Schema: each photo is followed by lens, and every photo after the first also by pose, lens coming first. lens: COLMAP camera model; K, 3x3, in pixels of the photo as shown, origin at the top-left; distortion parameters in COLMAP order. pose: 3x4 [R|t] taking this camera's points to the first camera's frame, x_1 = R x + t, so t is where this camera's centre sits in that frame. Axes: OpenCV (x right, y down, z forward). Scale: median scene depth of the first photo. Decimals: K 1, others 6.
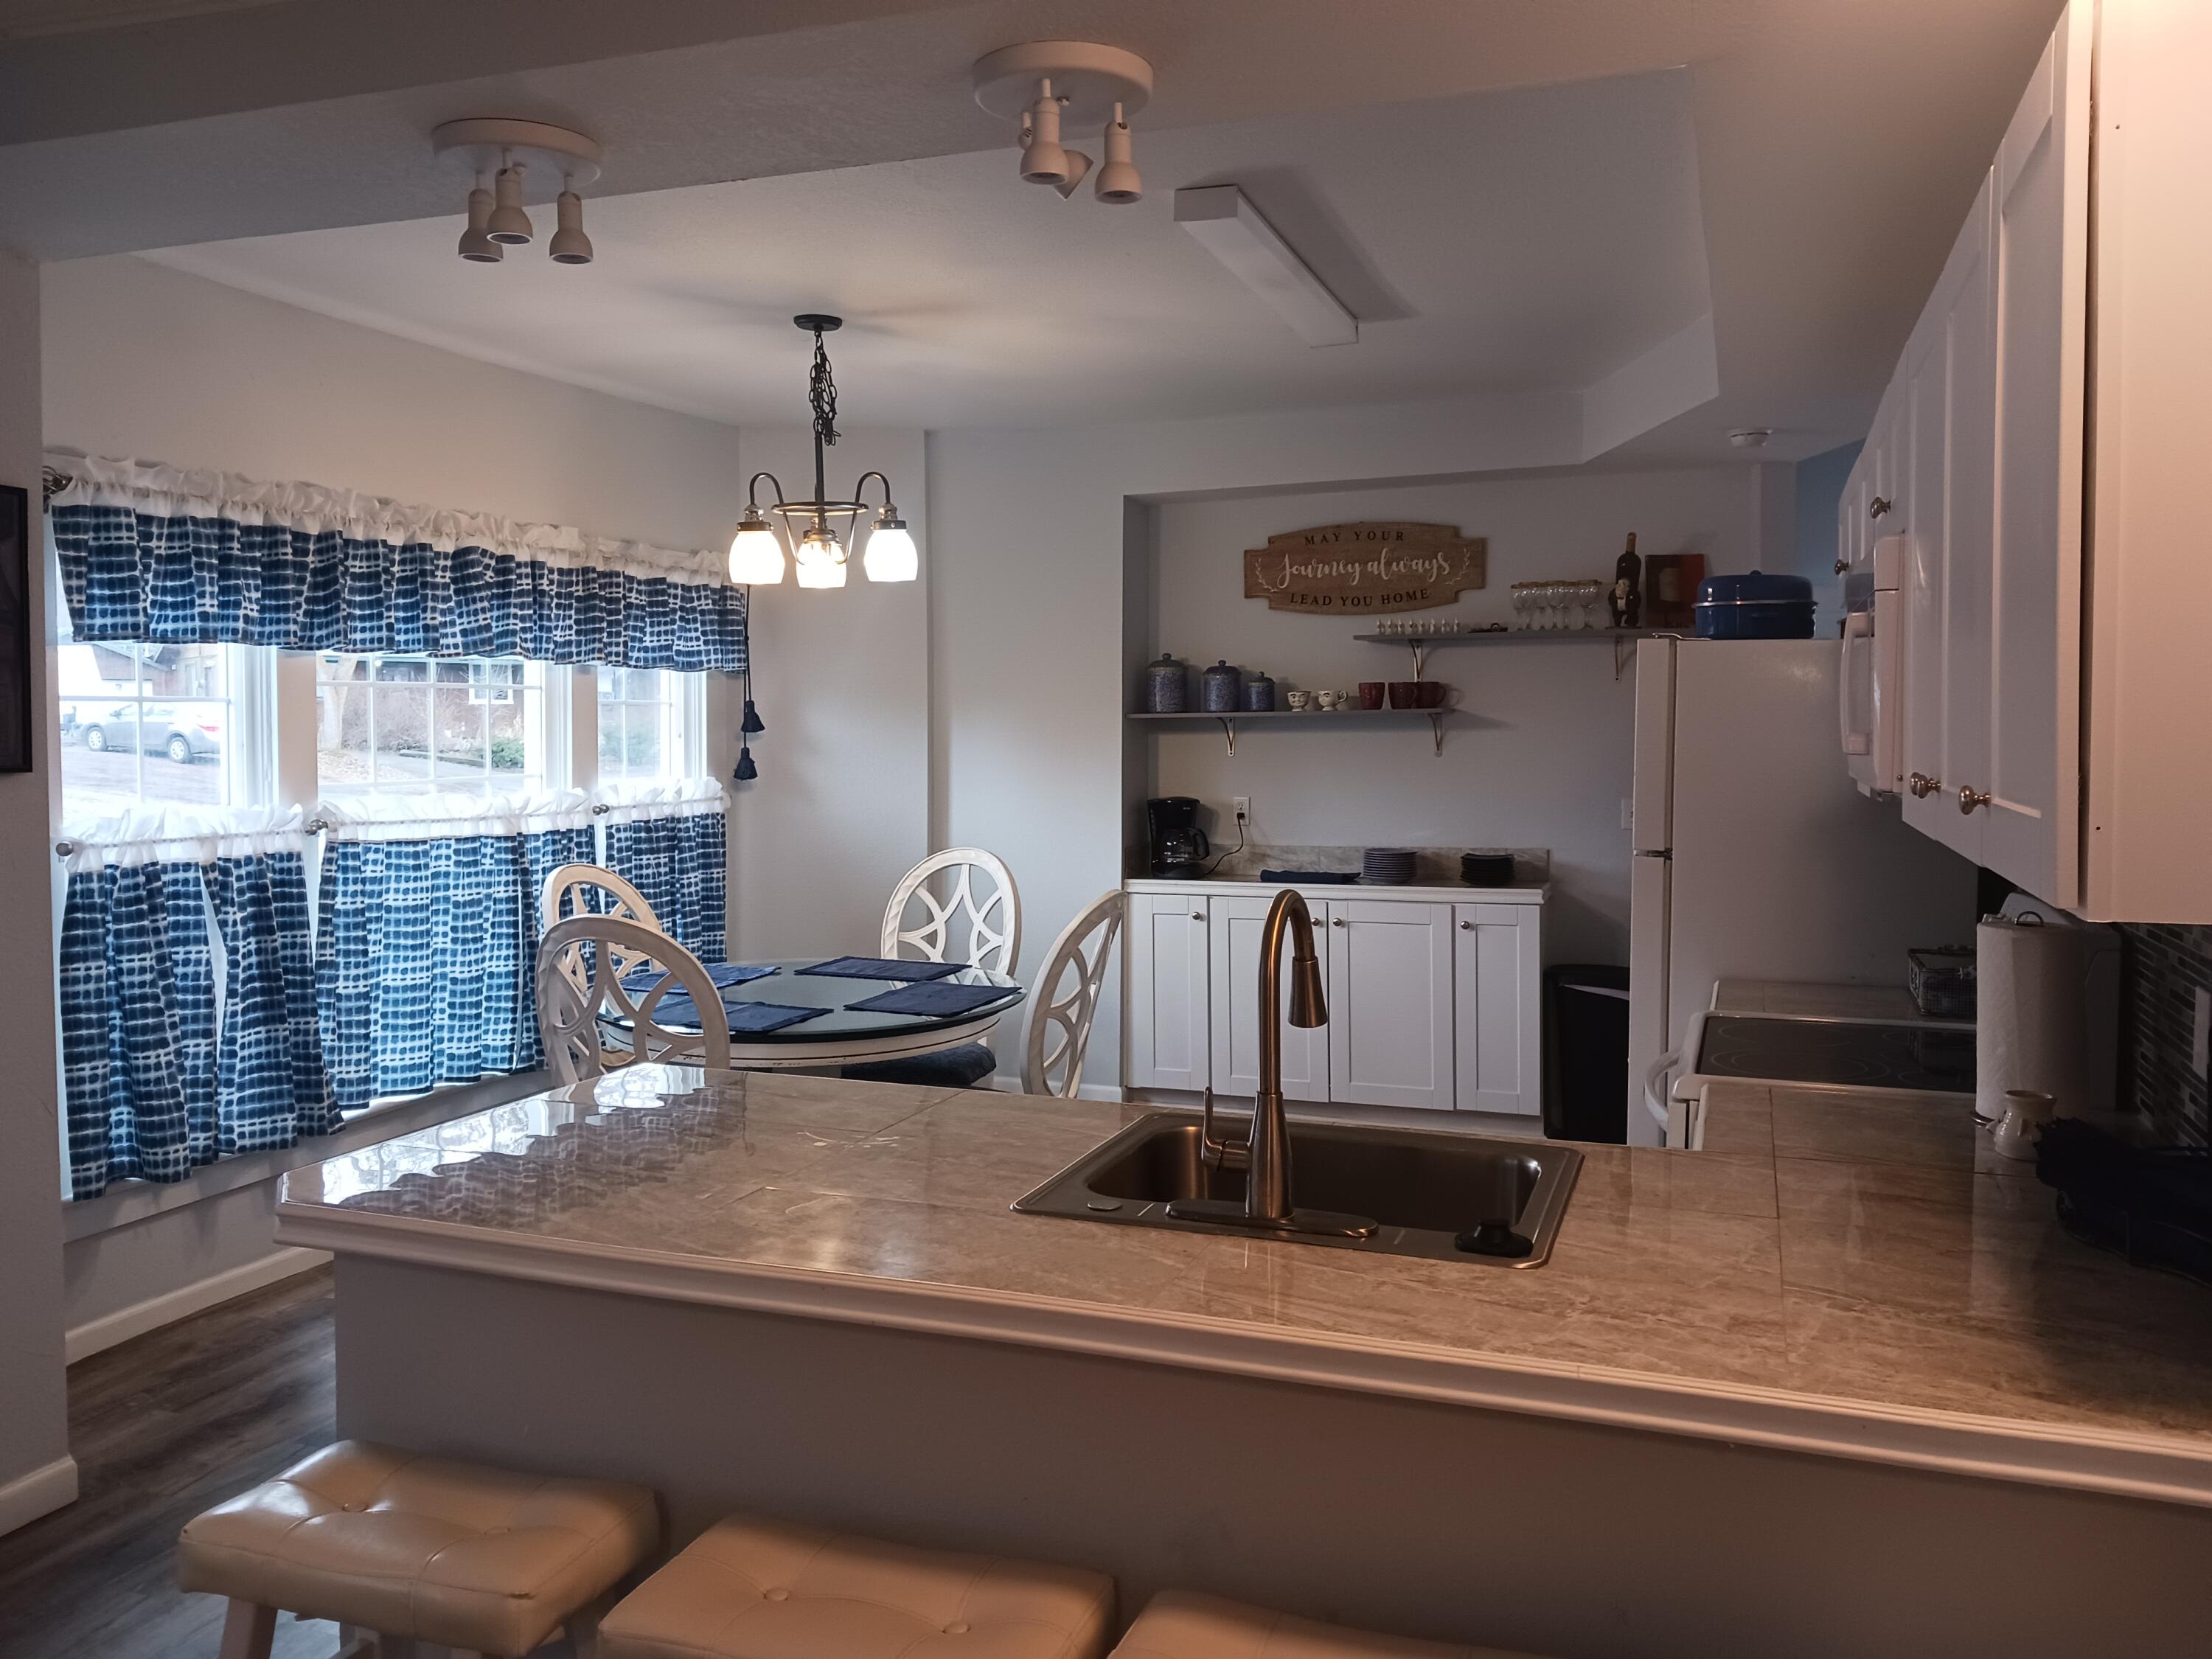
lens RADIAL K [[1721.9, 0, 1110.8], [0, 1721.9, 794.0], [0, 0, 1]] dist [0.080190, -0.090831]
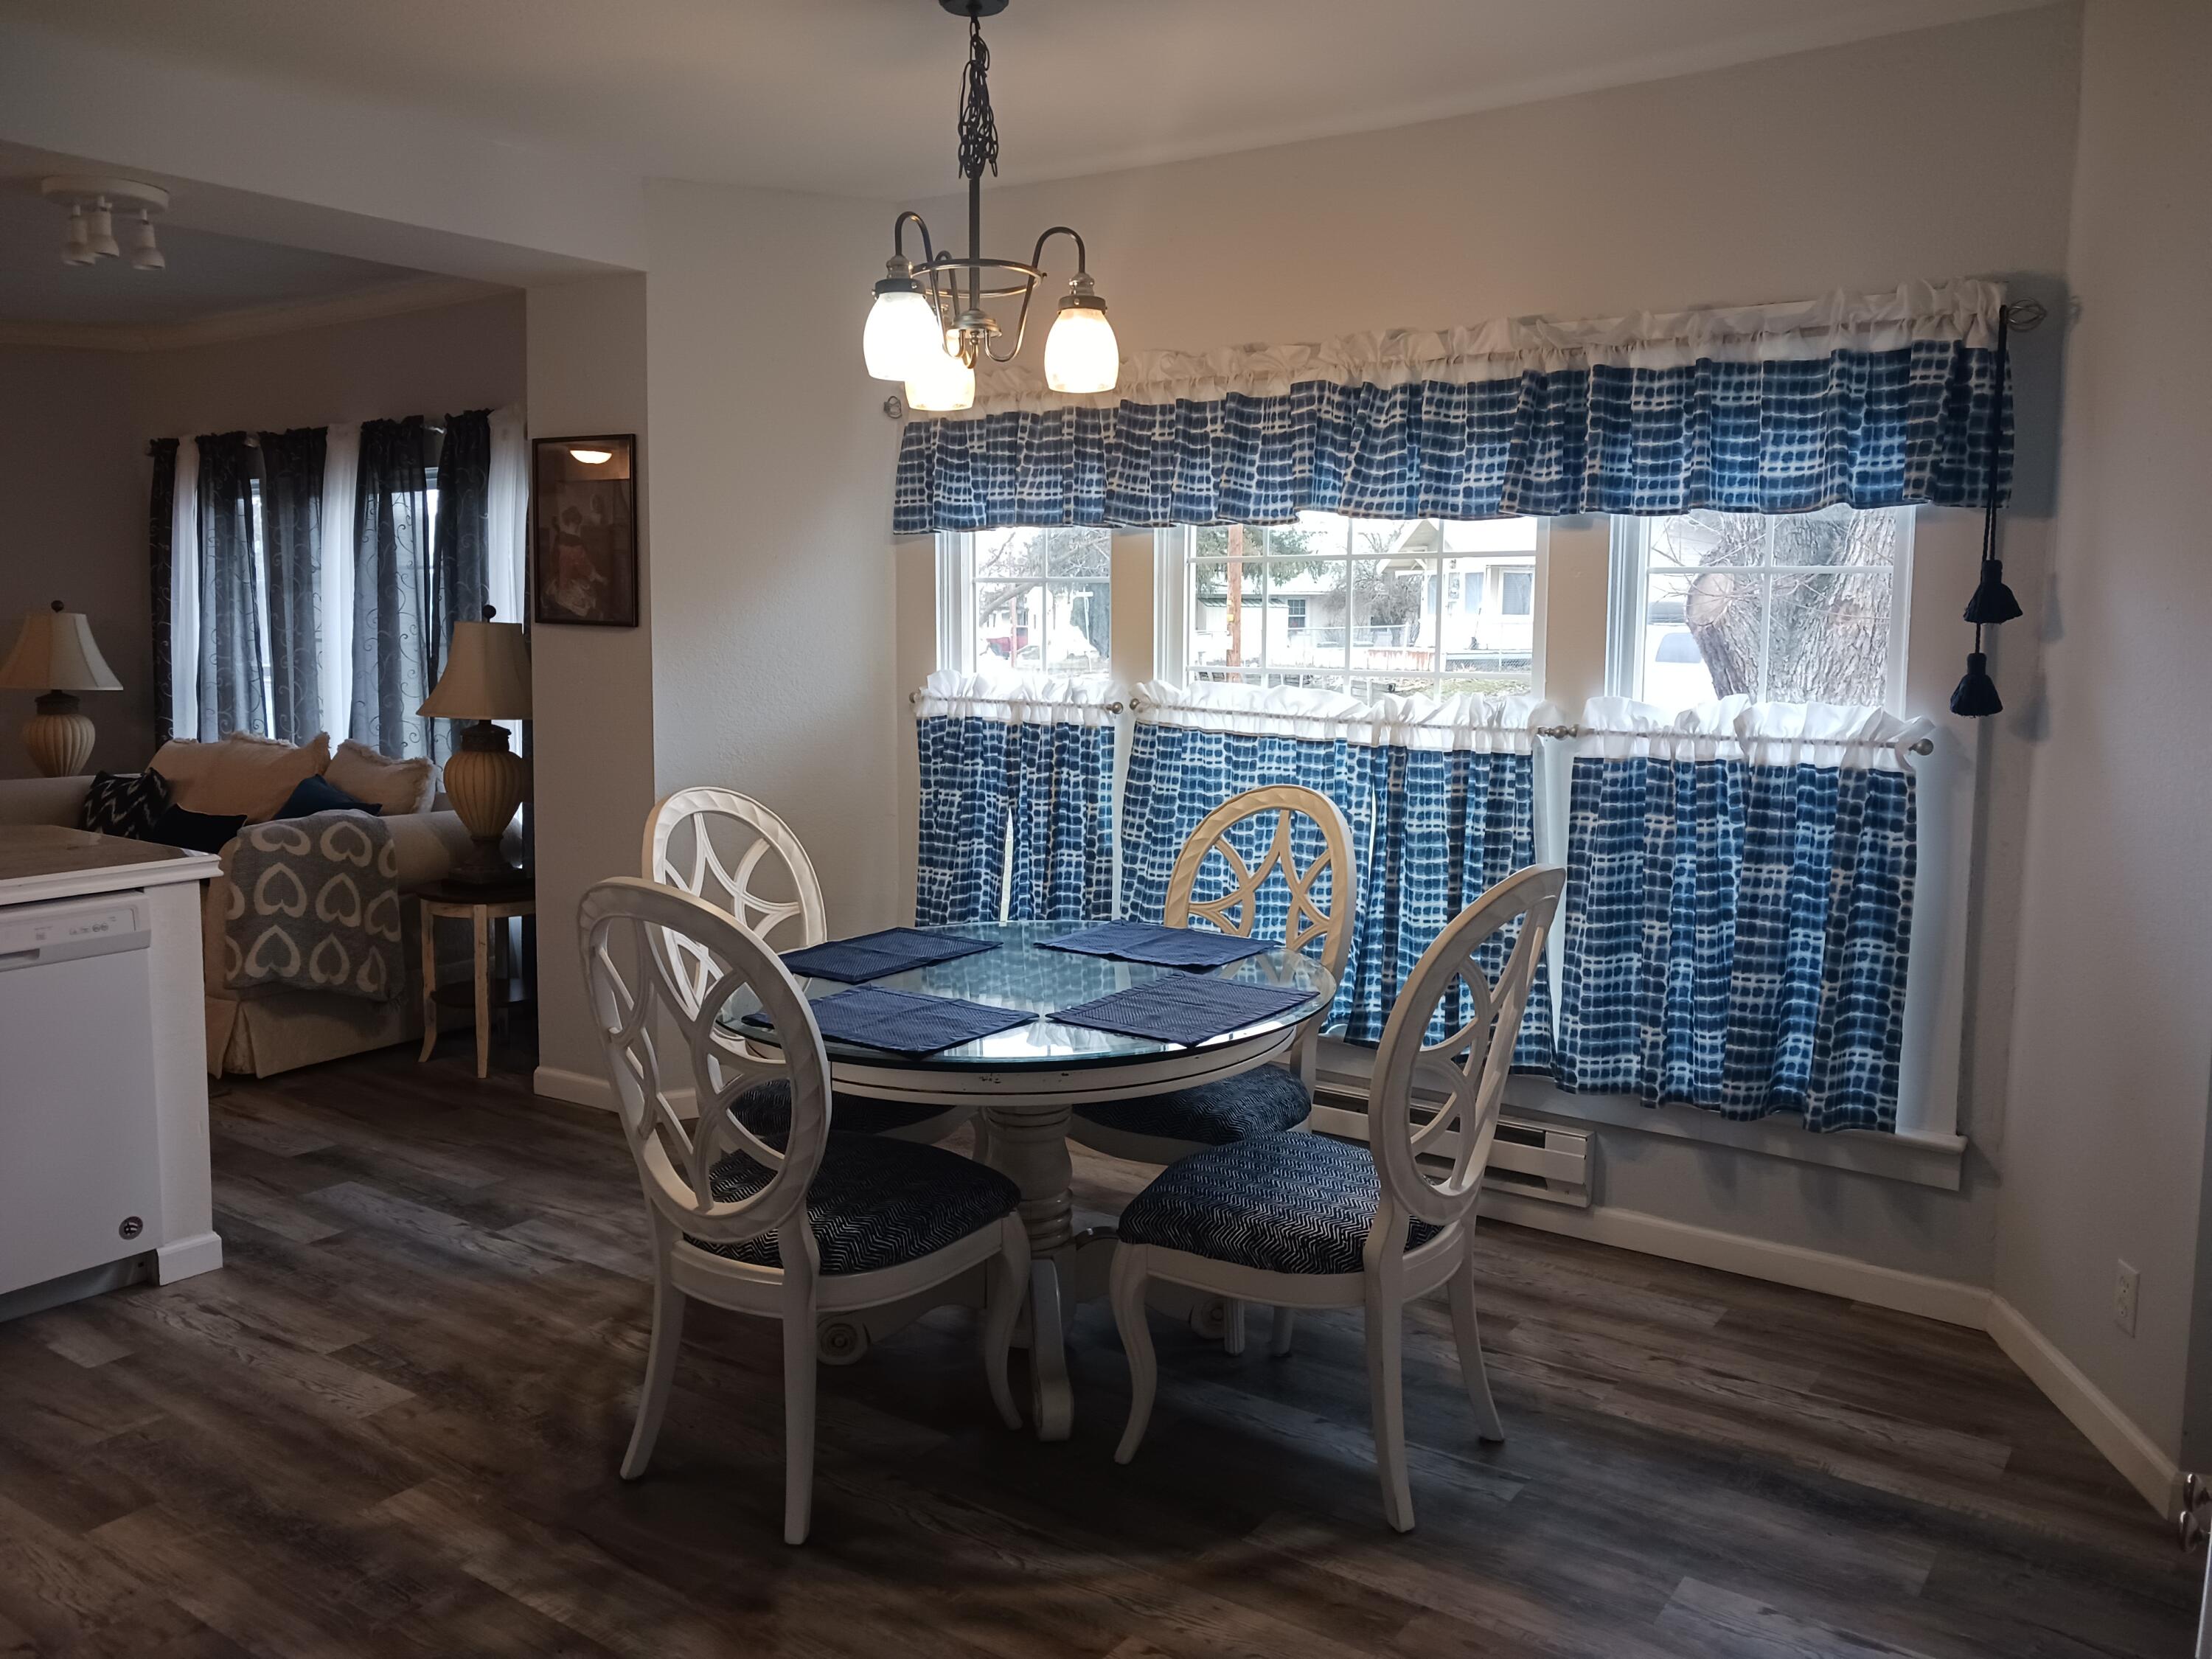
lens RADIAL K [[1721.9, 0, 1110.8], [0, 1721.9, 794.0], [0, 0, 1]] dist [0.080190, -0.090831]
pose [[-0.252003, 0.107032, -0.961789, 0.432871], [-0.047586, 0.991292, 0.122784, -0.044668], [0.966556, 0.076710, -0.244715, 1.070290]]
